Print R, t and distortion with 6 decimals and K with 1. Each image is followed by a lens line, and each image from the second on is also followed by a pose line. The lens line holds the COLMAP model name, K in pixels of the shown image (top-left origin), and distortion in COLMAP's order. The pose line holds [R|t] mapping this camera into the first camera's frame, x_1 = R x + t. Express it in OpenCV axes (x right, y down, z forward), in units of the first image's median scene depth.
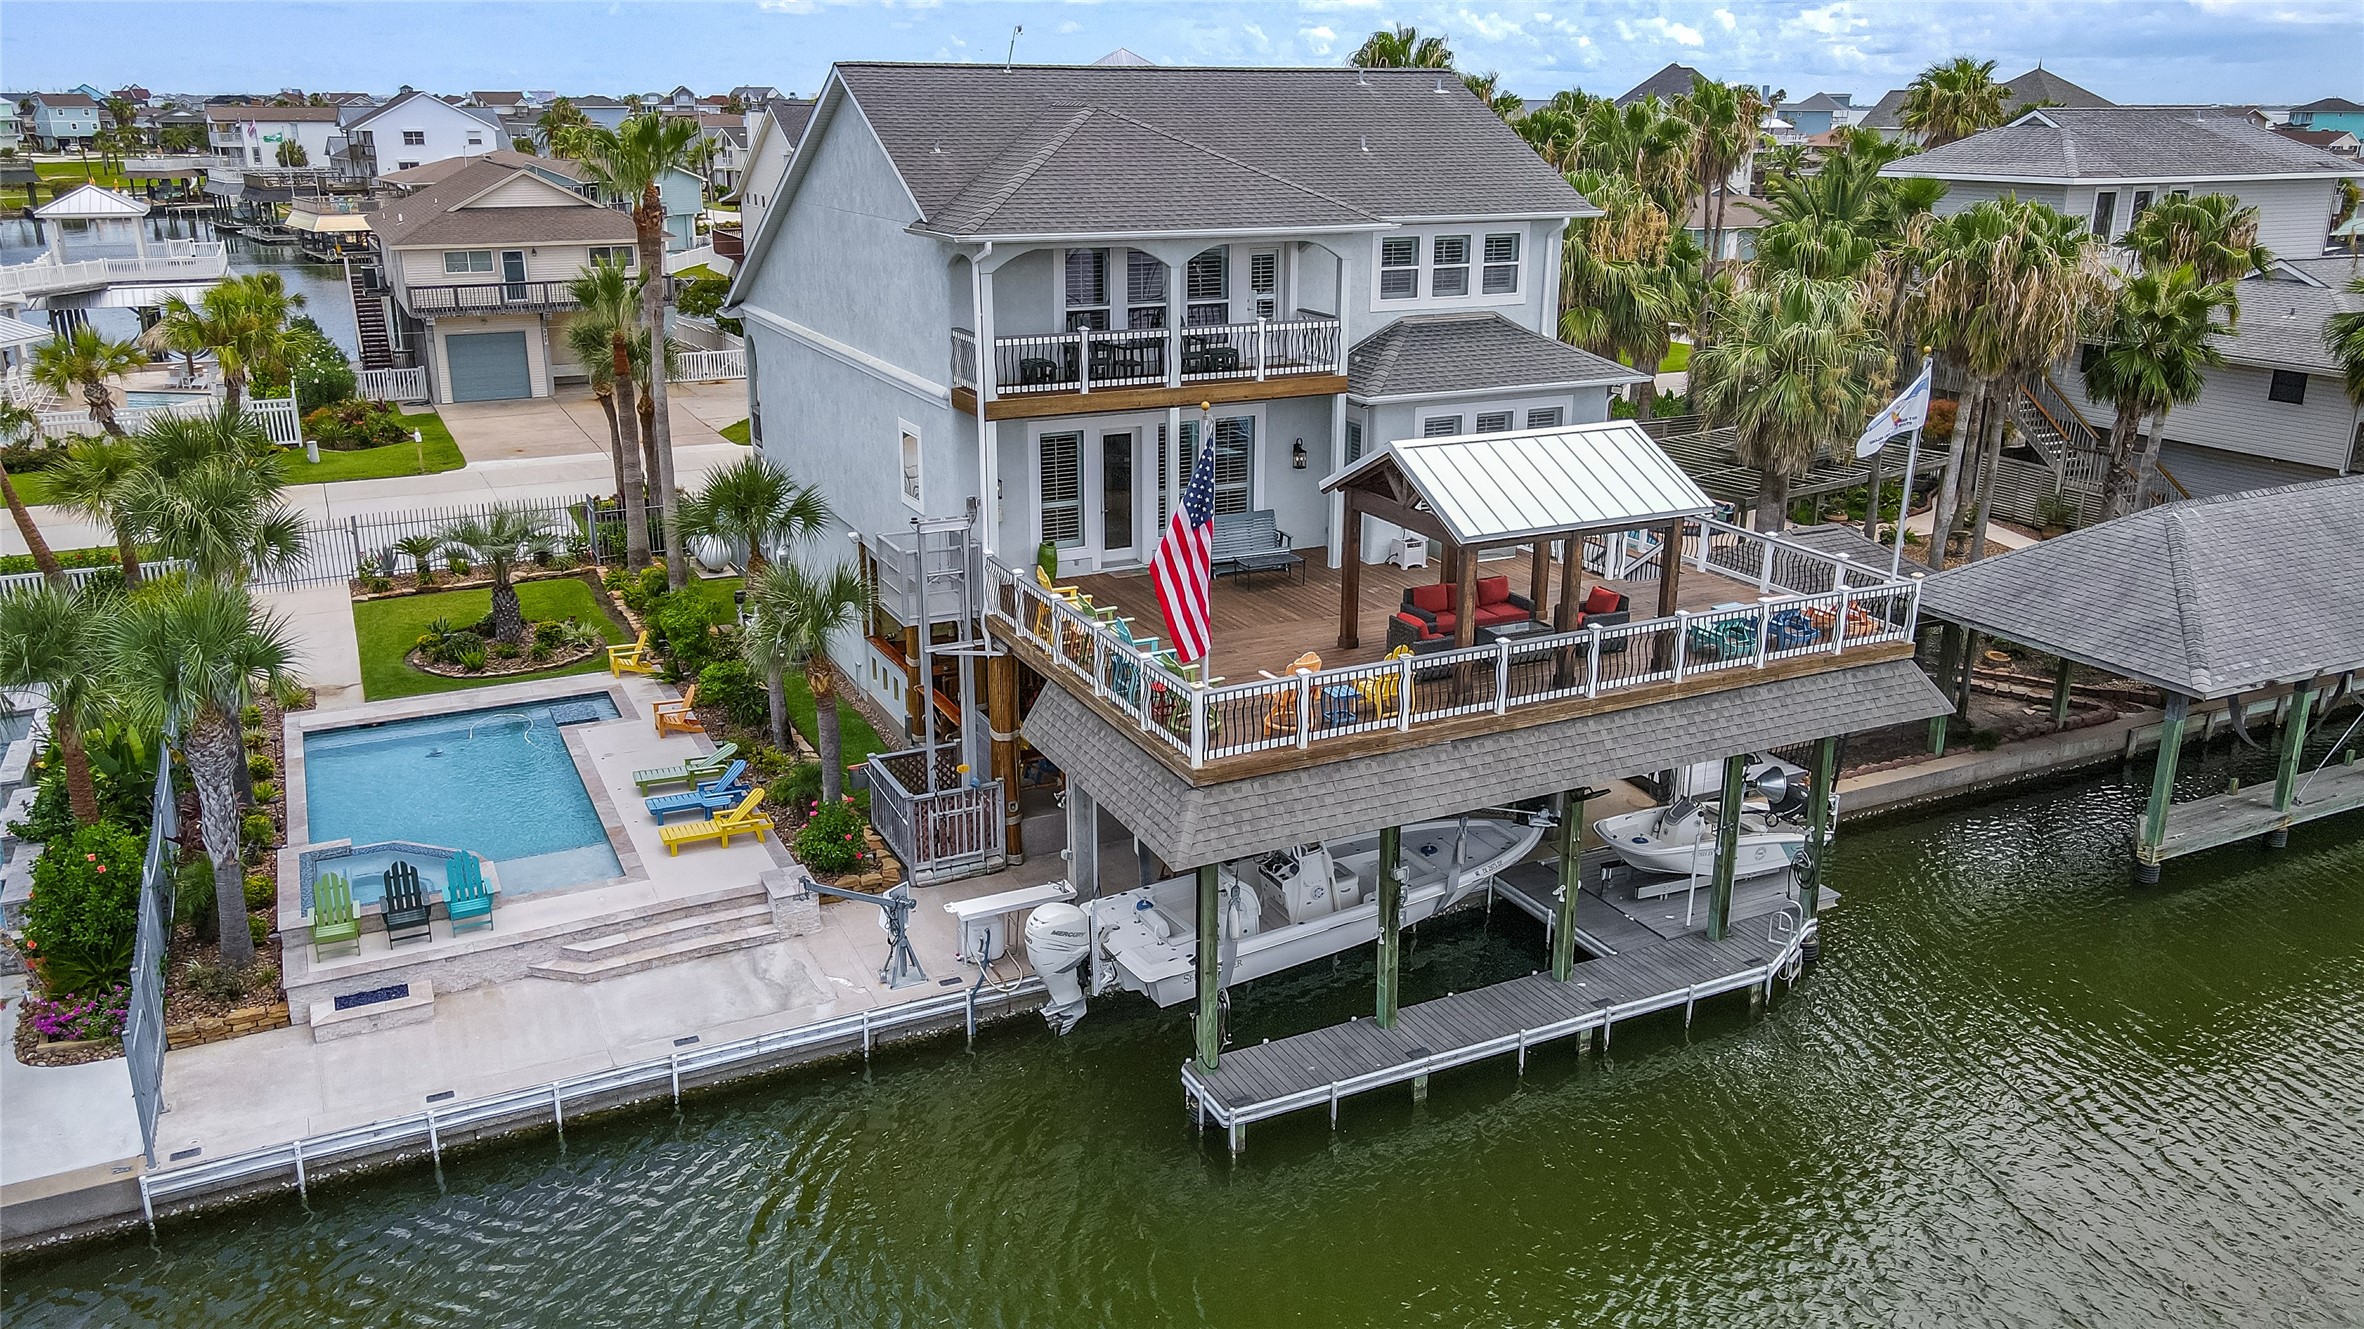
lens RADIAL K [[1737.9, 0, 1182.0], [0, 1737.9, 664.5], [0, 0, 1]] dist [-0.003638, 0.048213]
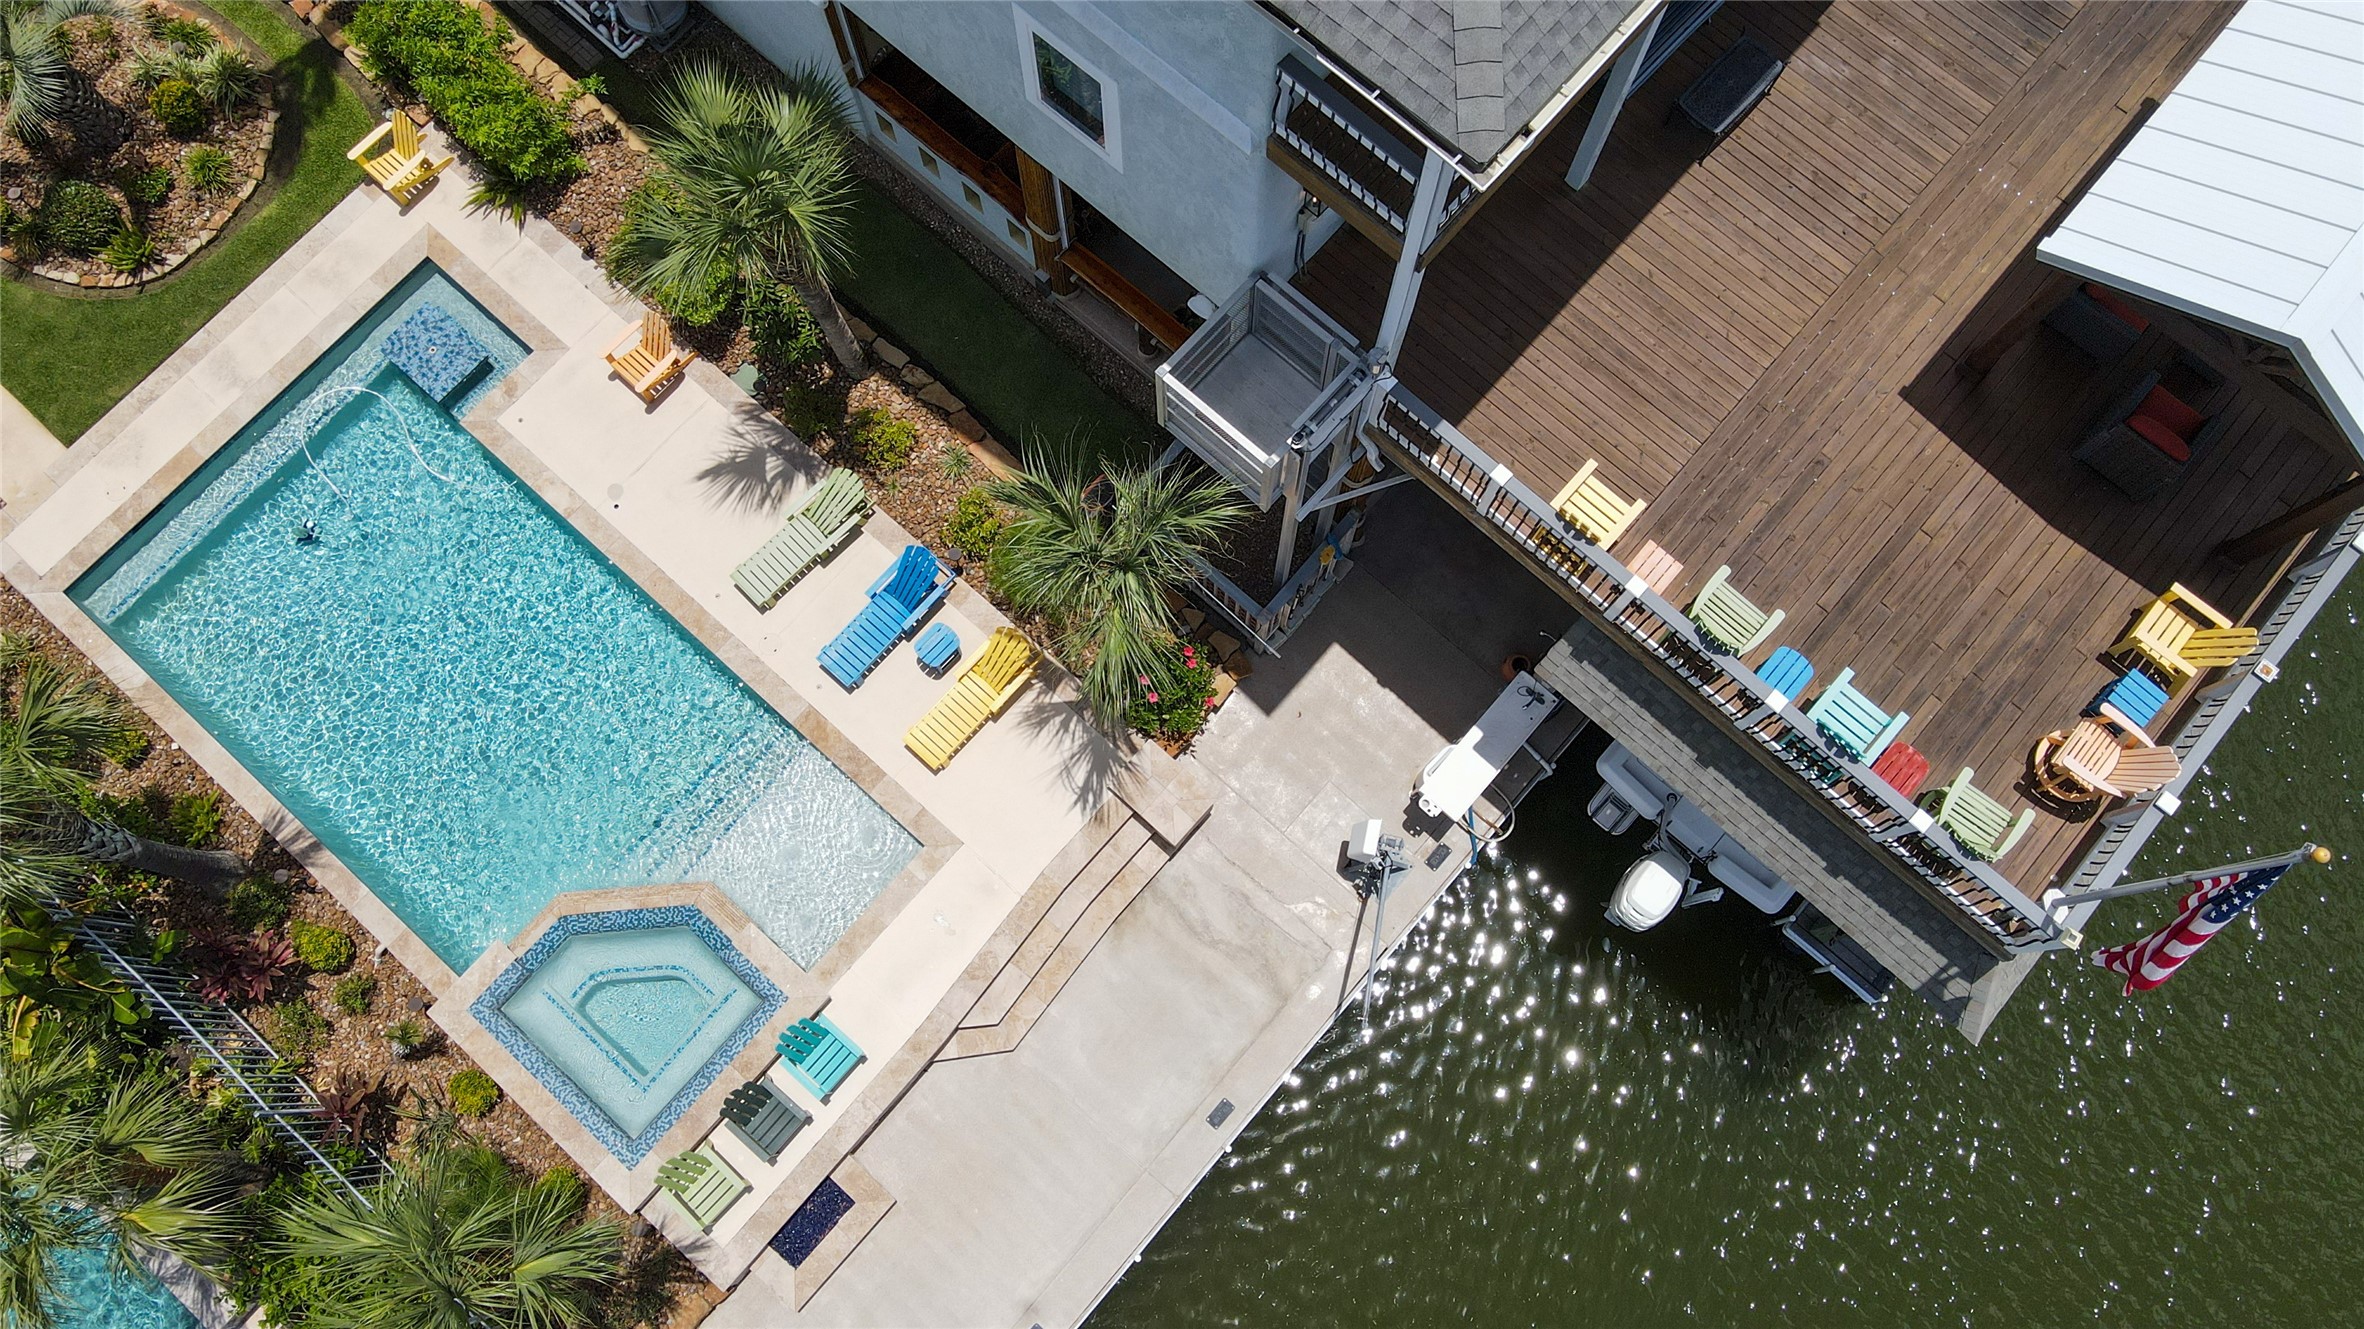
lens RADIAL K [[1707.5, 0, 1182.0], [0, 1707.5, 664.5], [0, 0, 1]] dist [0.020467, 0.003367]
pose [[0.926066, -0.367167, 0.087126, -0.272825], [0.117619, 0.500223, 0.857871, -0.535730], [-0.358564, -0.784197, 0.506426, 0.705704]]
